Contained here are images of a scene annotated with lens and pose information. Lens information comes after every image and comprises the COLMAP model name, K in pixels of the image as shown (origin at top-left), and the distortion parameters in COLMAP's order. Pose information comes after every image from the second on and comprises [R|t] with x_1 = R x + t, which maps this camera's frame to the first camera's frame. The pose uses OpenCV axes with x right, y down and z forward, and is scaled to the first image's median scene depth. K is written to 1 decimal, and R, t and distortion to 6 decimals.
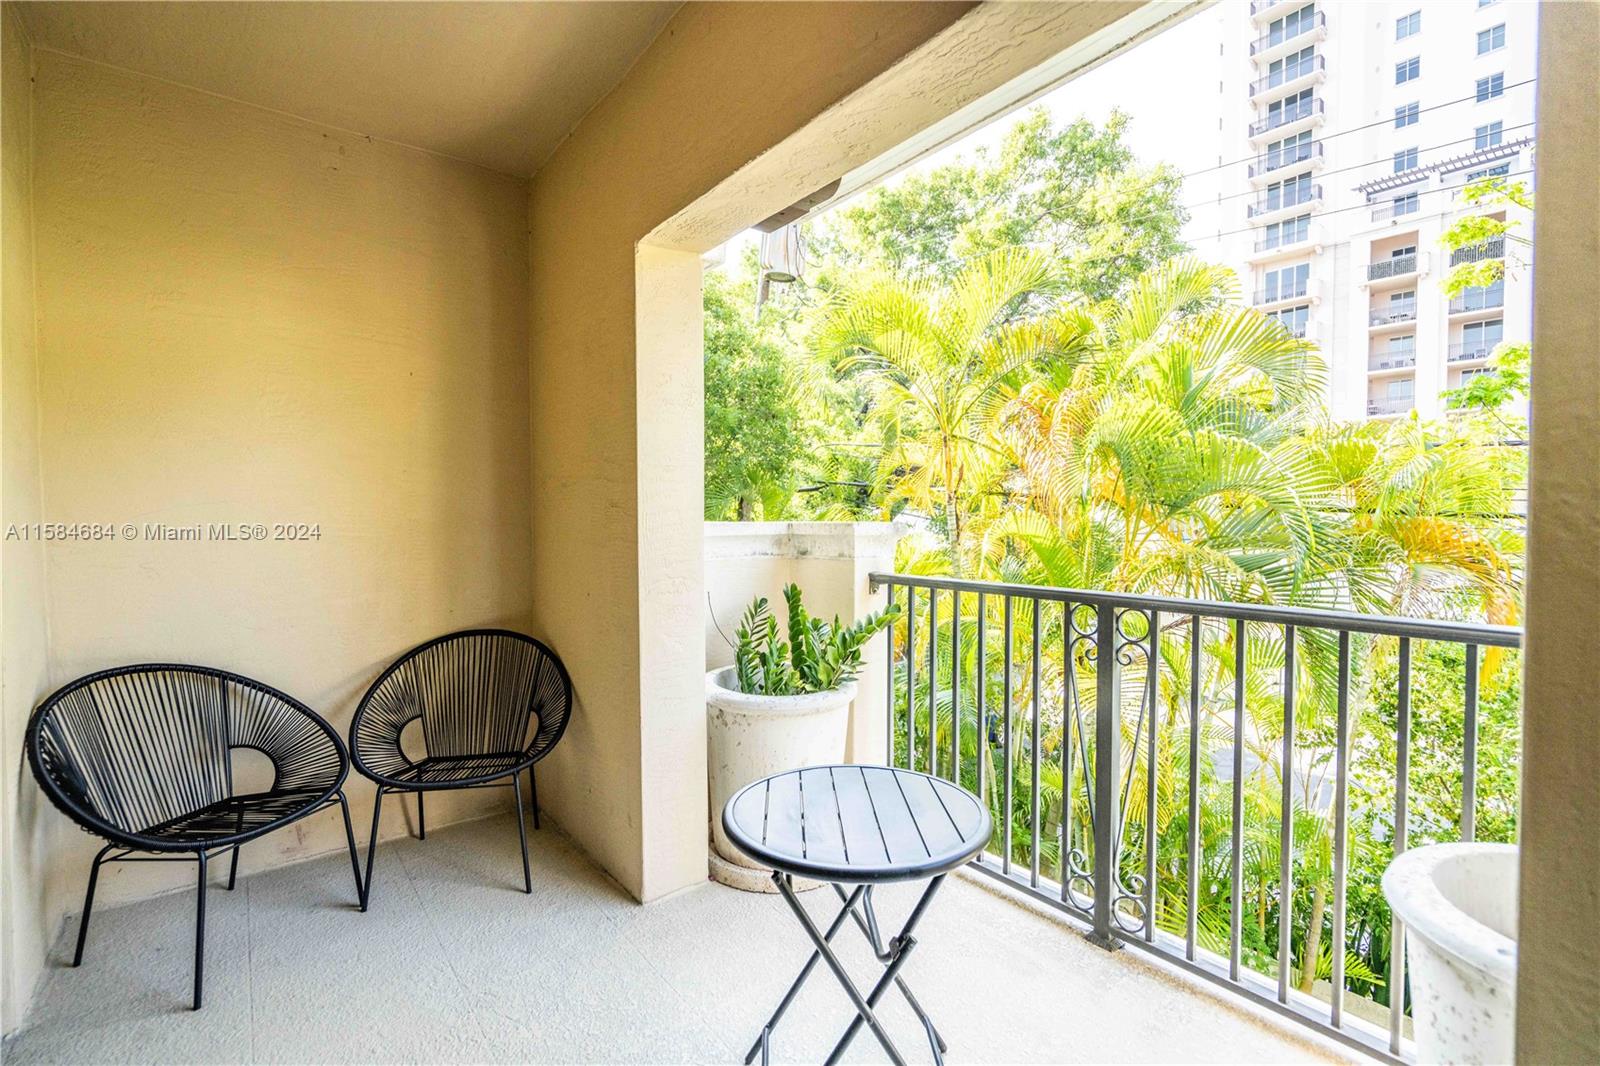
lens RADIAL K [[727.1, 0, 795.9], [0, 727.1, 539.5], [0, 0, 1]] dist [-0.001626, 0.000441]
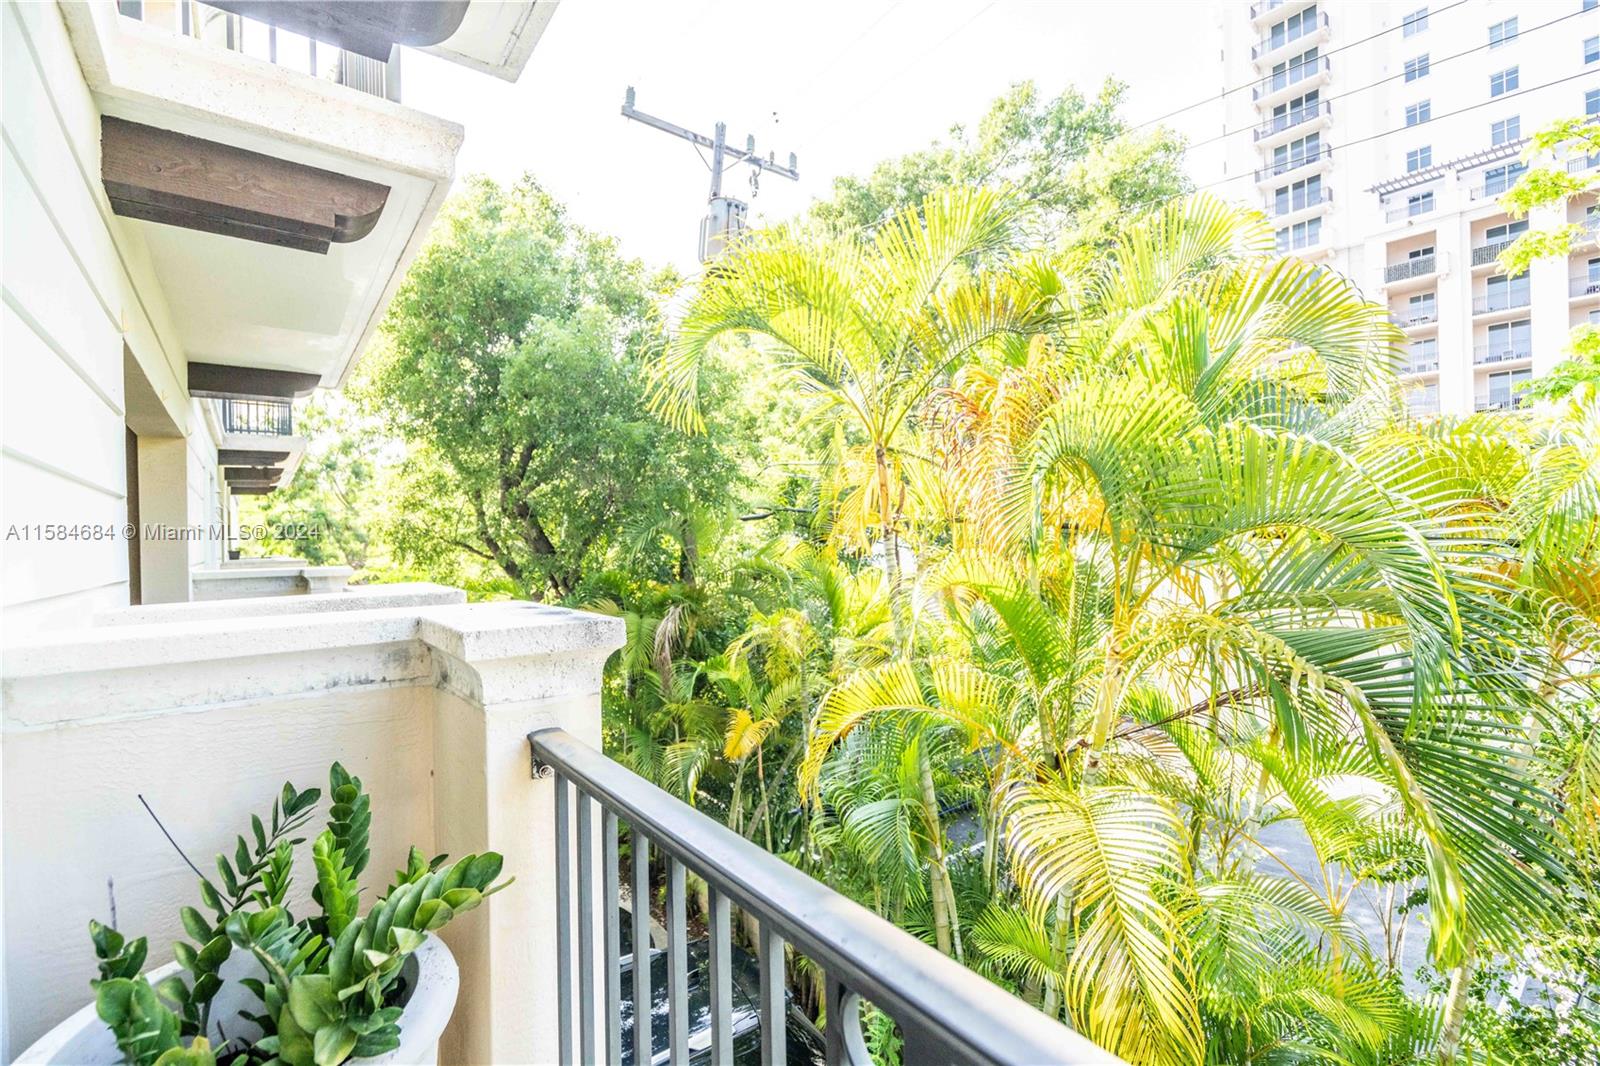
lens RADIAL K [[727.1, 0, 801.4], [0, 727.1, 542.6], [0, 0, 1]] dist [-0.001626, 0.000441]
pose [[0.999715, -0.020655, -0.011984, 0.064596], [0.020337, 0.999453, -0.026094, -0.013696], [0.012516, 0.025843, 0.999588, 0.122147]]
